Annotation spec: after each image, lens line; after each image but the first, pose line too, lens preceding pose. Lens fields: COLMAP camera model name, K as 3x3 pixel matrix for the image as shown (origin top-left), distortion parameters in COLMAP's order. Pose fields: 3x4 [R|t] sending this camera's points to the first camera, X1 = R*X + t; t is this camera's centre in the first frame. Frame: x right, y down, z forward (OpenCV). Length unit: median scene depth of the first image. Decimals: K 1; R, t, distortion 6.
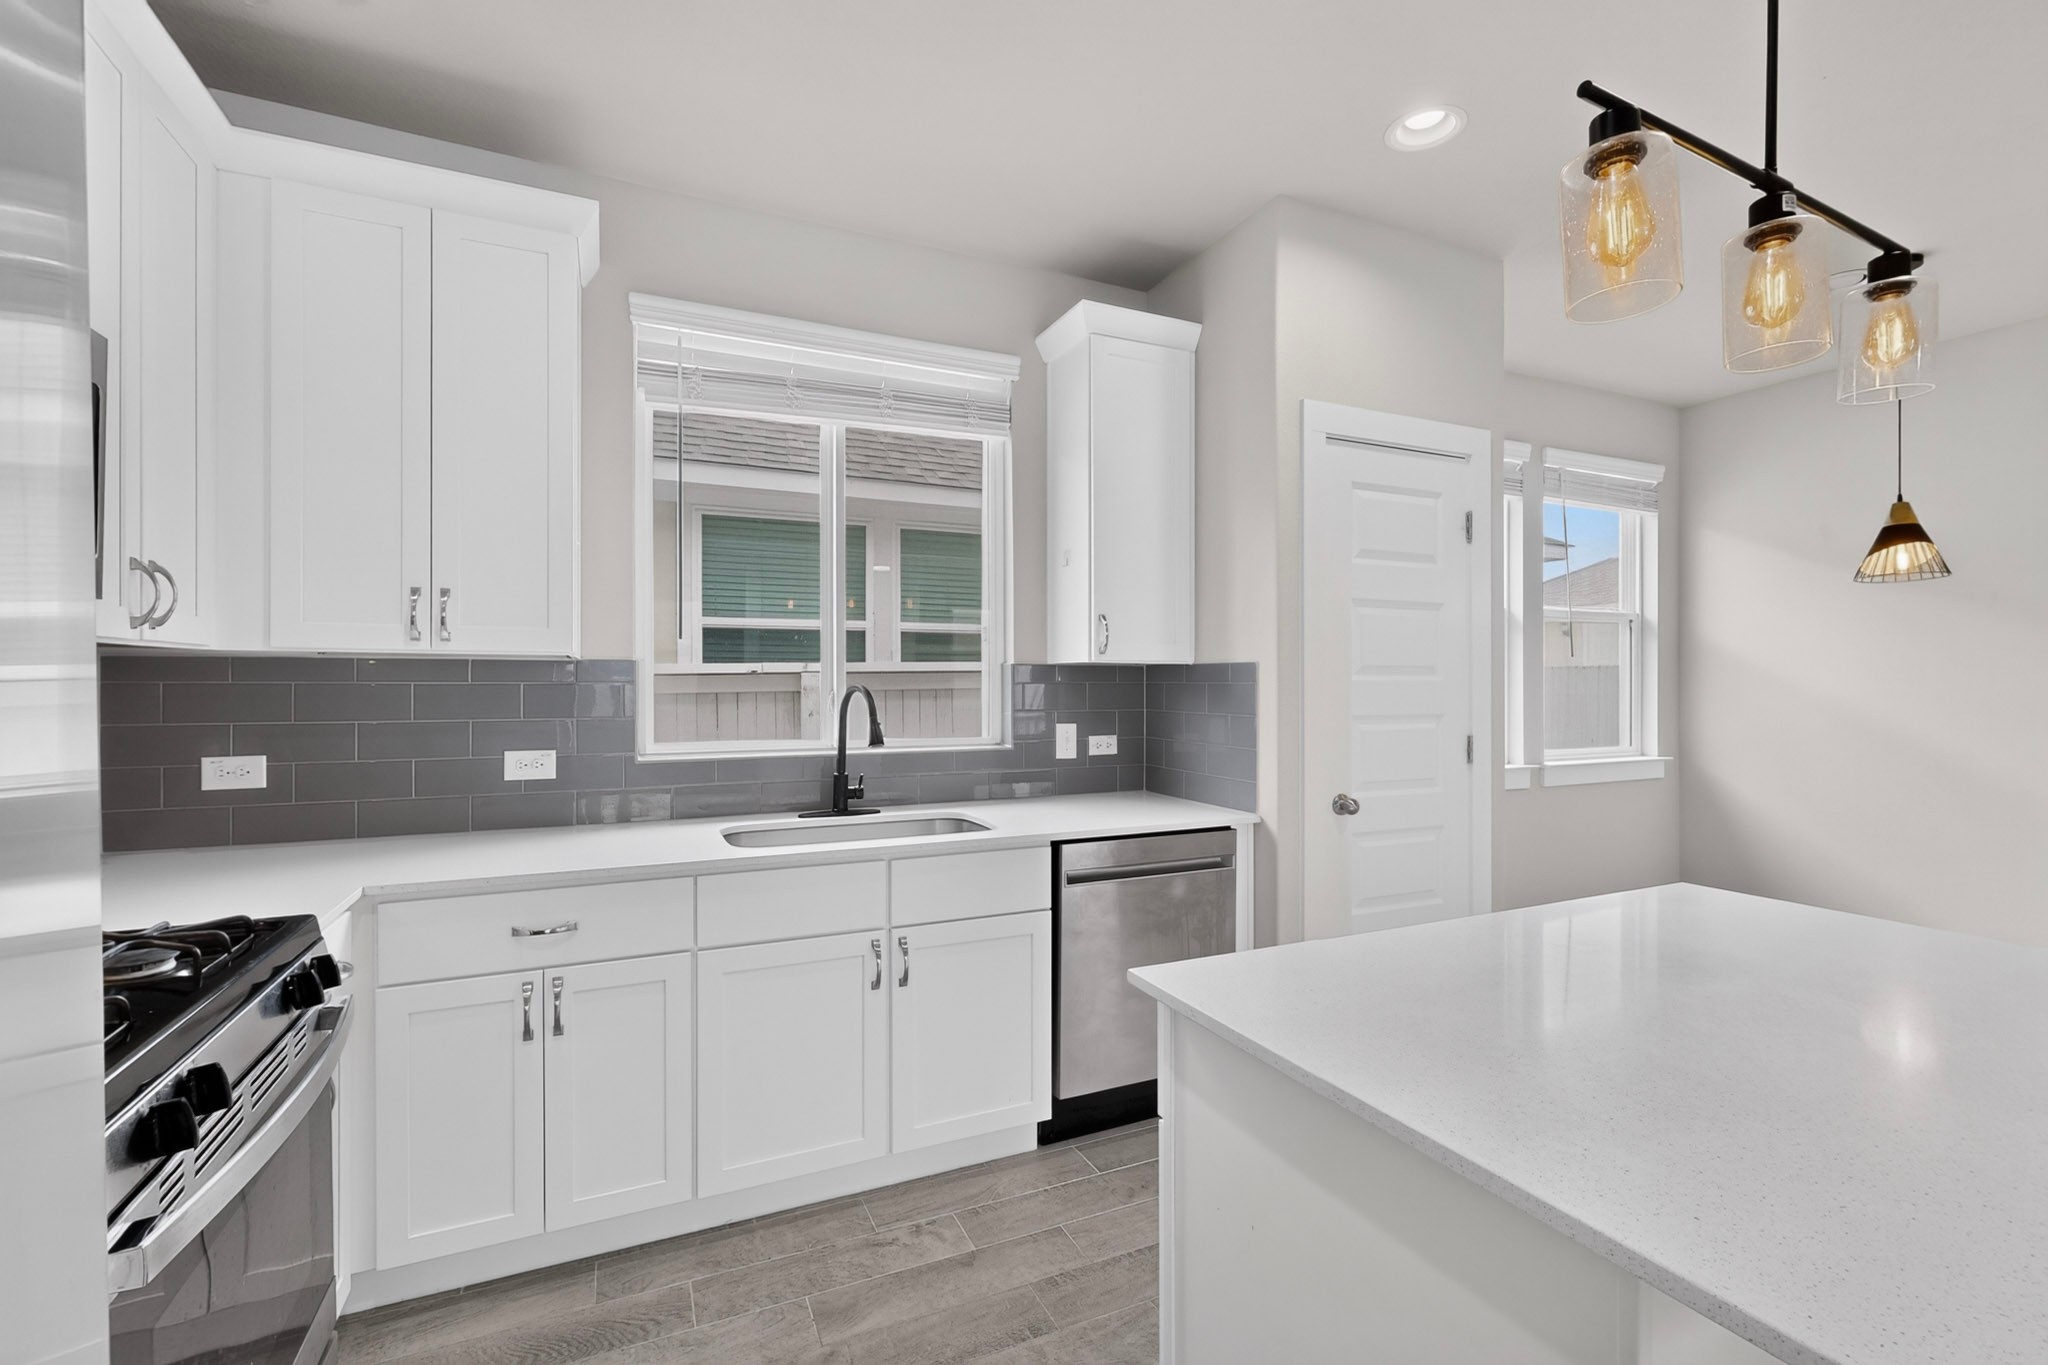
lens RADIAL K [[880.4, 0, 1001.1], [0, 880.4, 690.1], [0, 0, 1]] dist [0.002643, 0.000212]
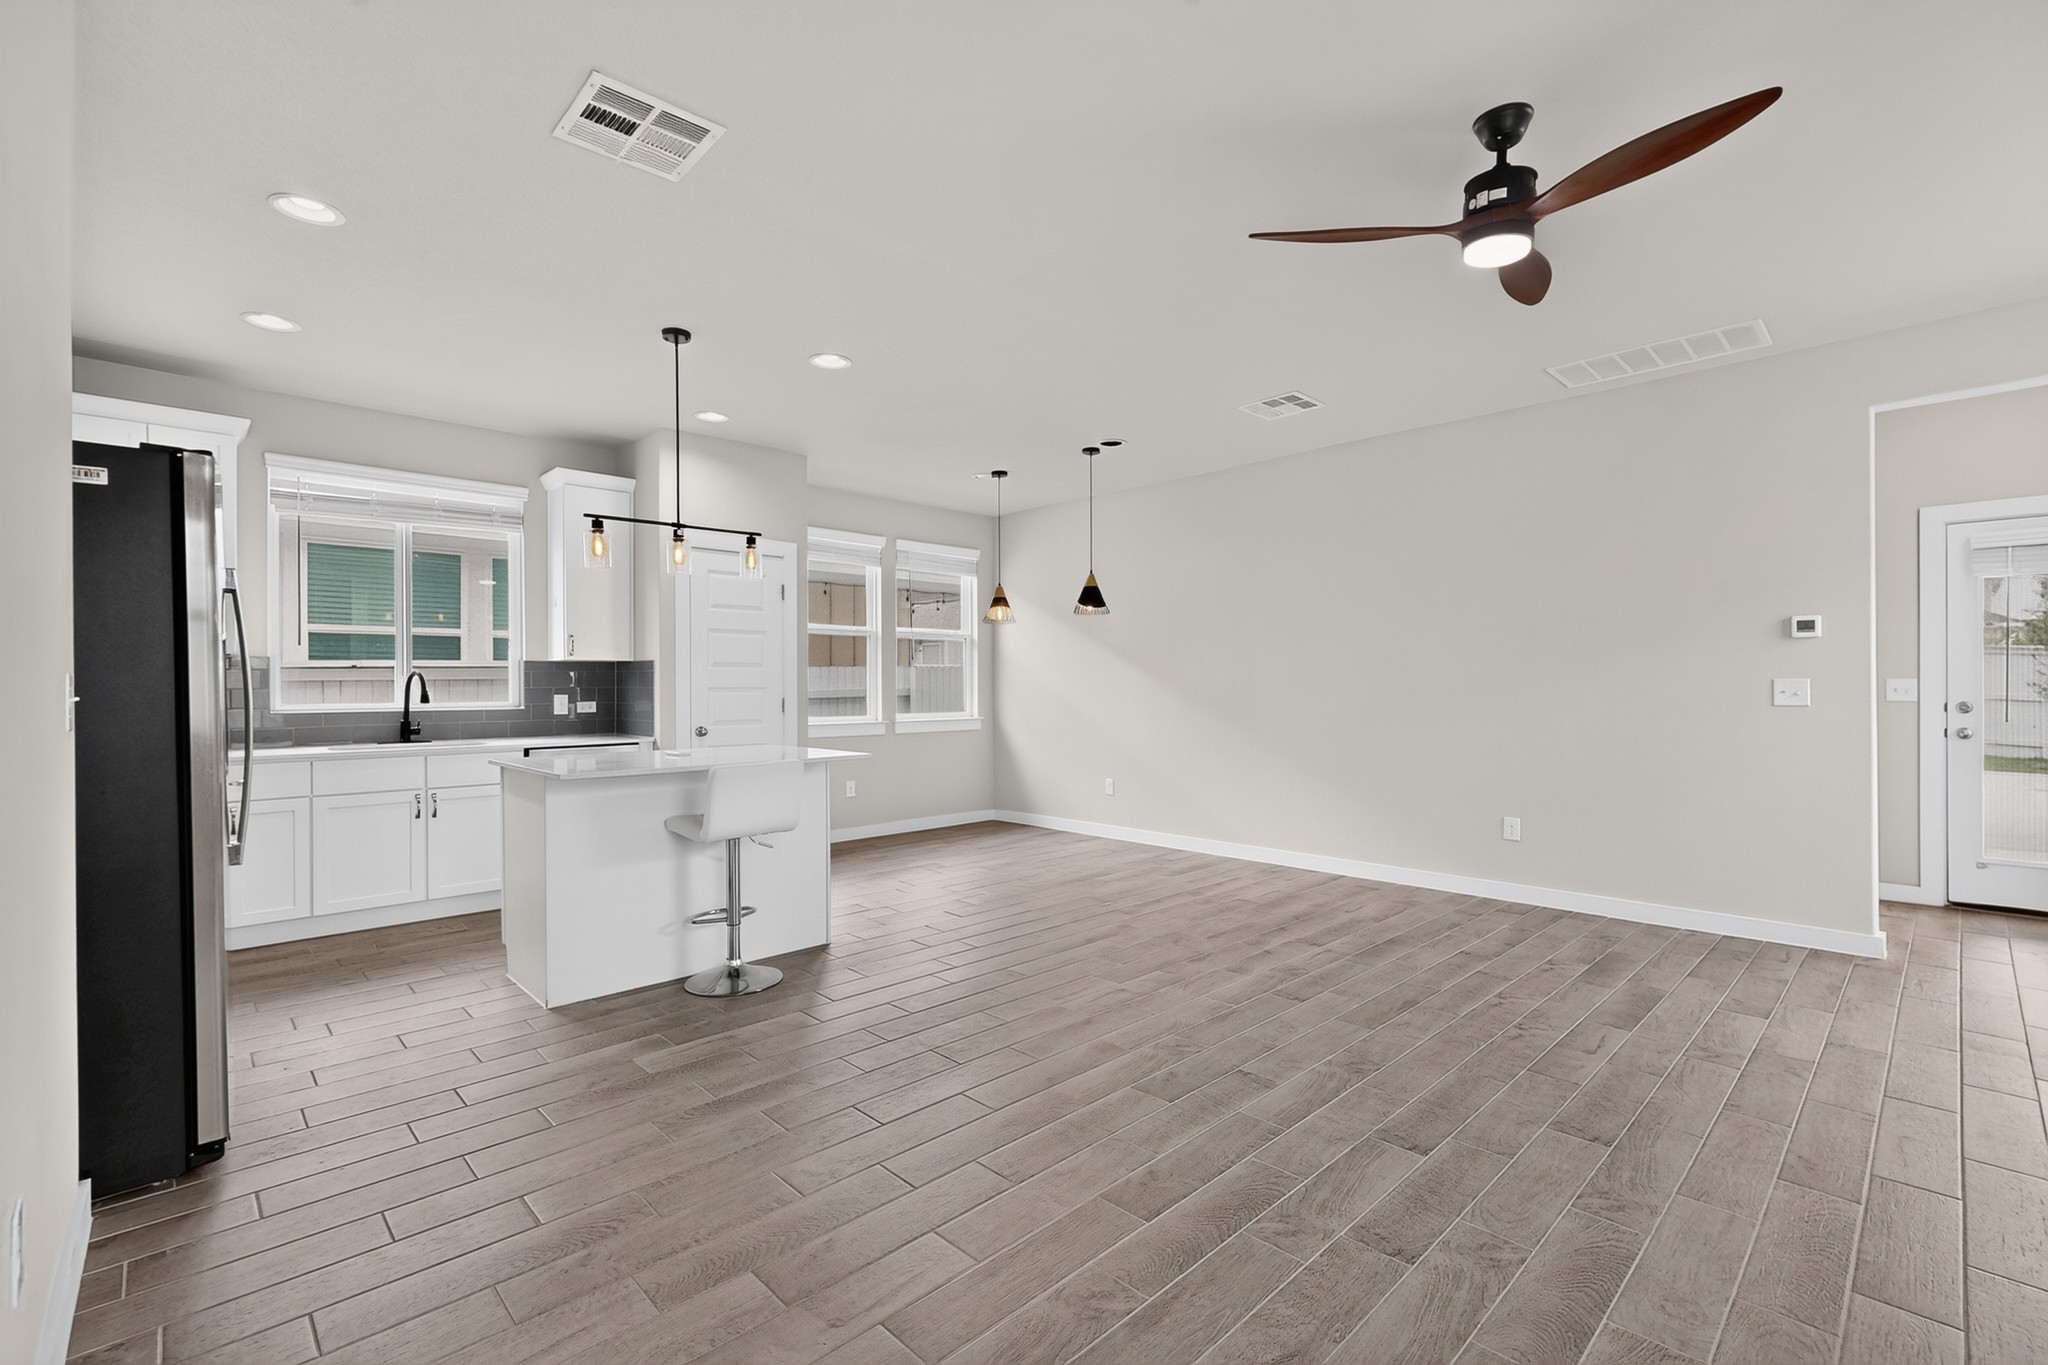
lens RADIAL K [[893.3, 0, 1020.9], [0, 893.3, 685.0], [0, 0, 1]] dist [-0.001878, 0.000324]
pose [[0.938727, -0.004307, 0.344636, 0.346296], [0.007109, 0.999951, -0.006866, 0.040086], [-0.344589, 0.008895, 0.938711, -1.079272]]
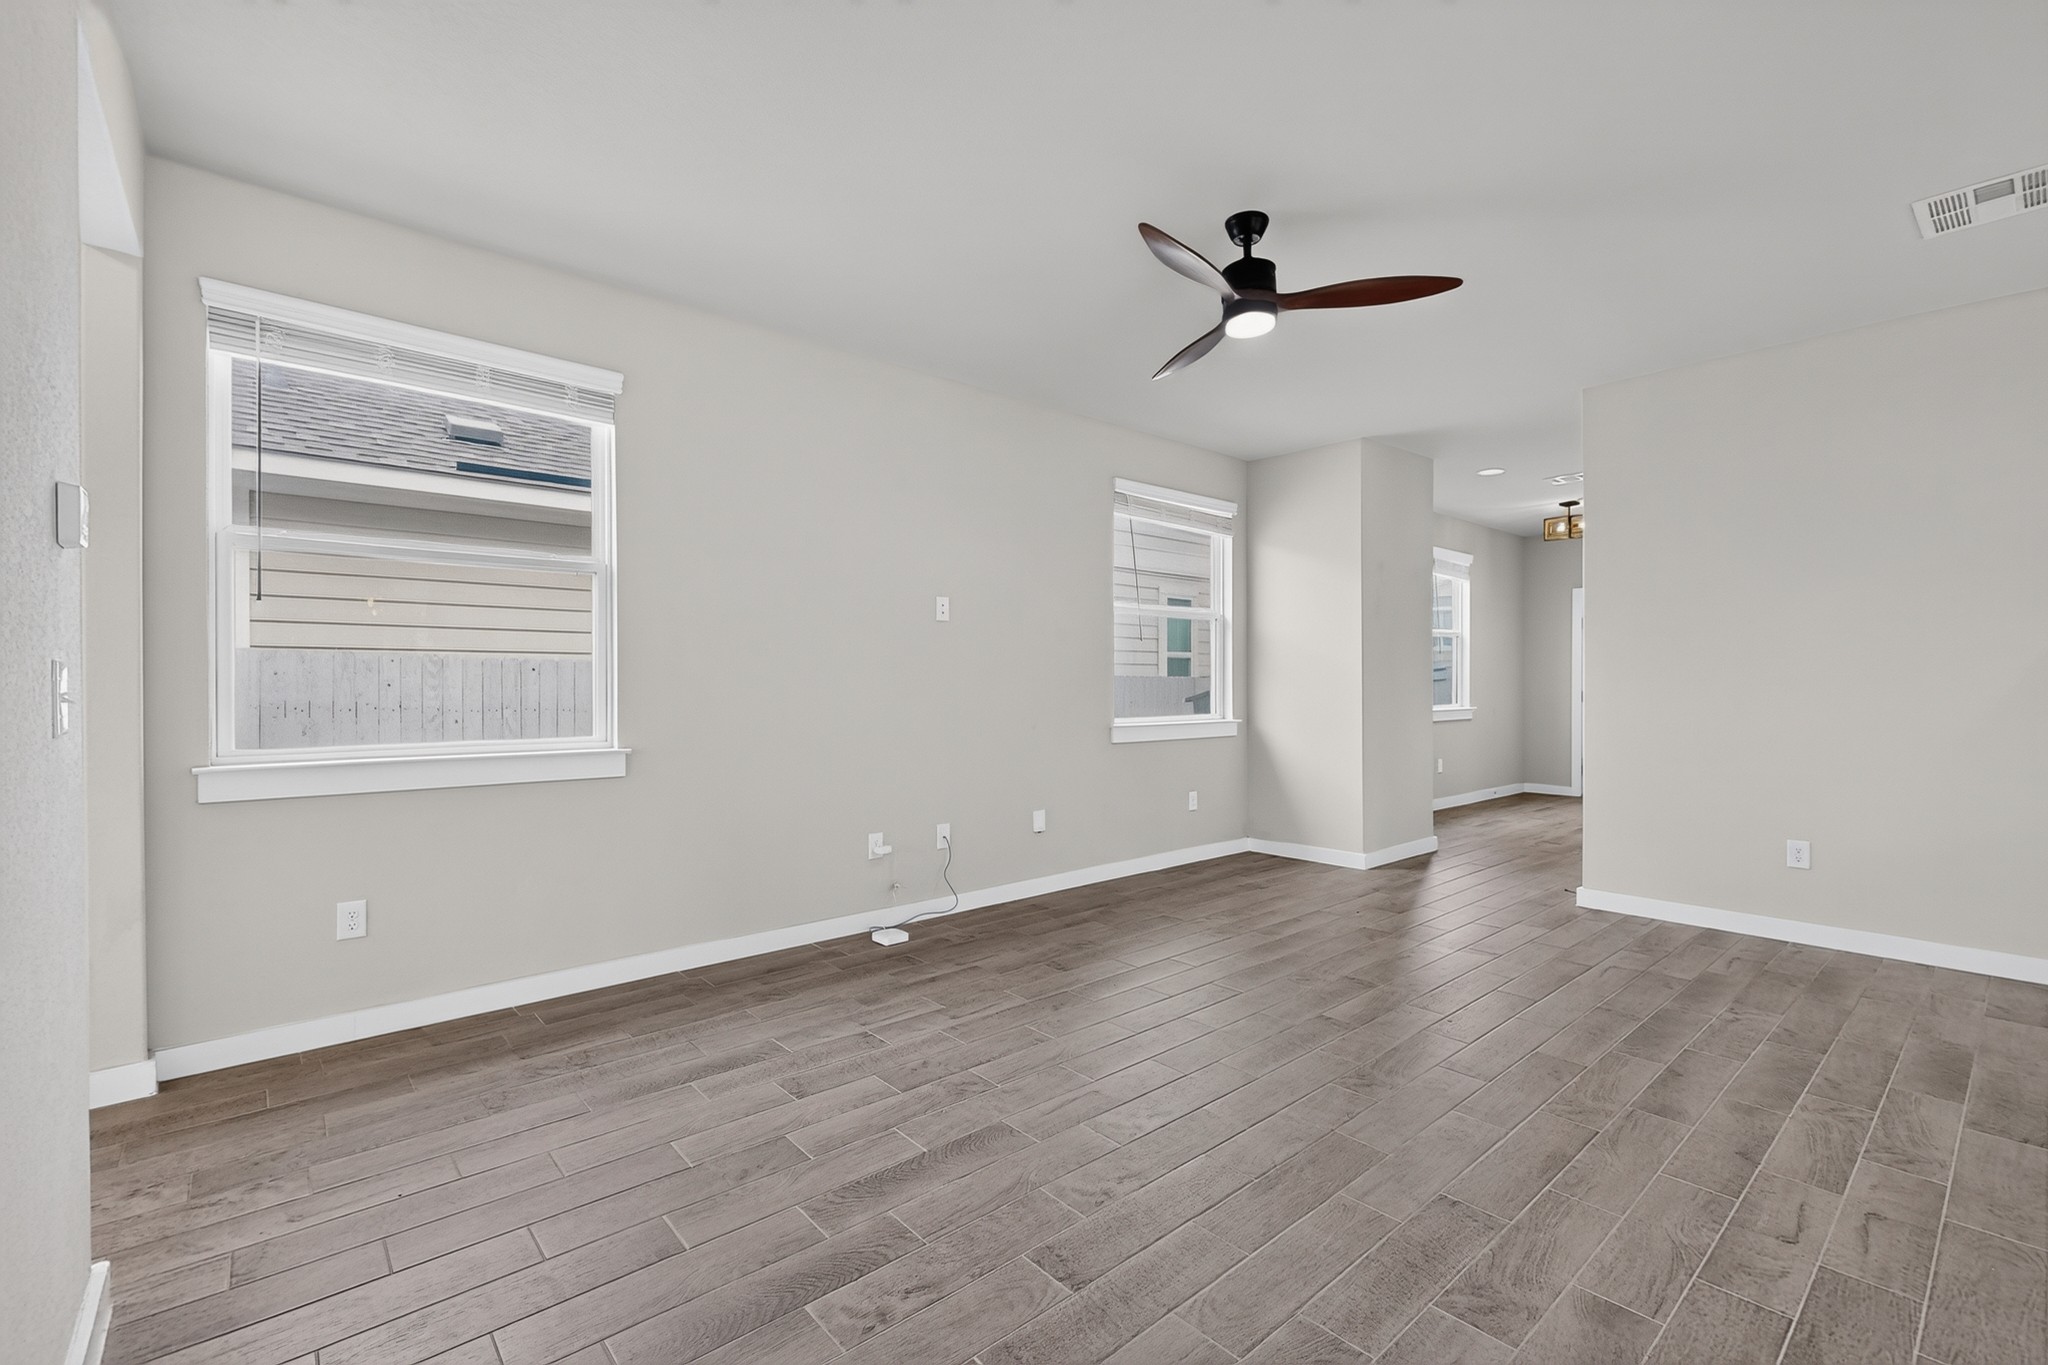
lens RADIAL K [[893.3, 0, 1020.9], [0, 893.3, 685.0], [0, 0, 1]] dist [-0.001878, 0.000324]
pose [[-0.954398, -0.001592, -0.298532, 1.654553], [-0.004598, 0.999946, 0.009368, 0.035376], [0.298501, 0.010313, -0.954354, 0.502783]]
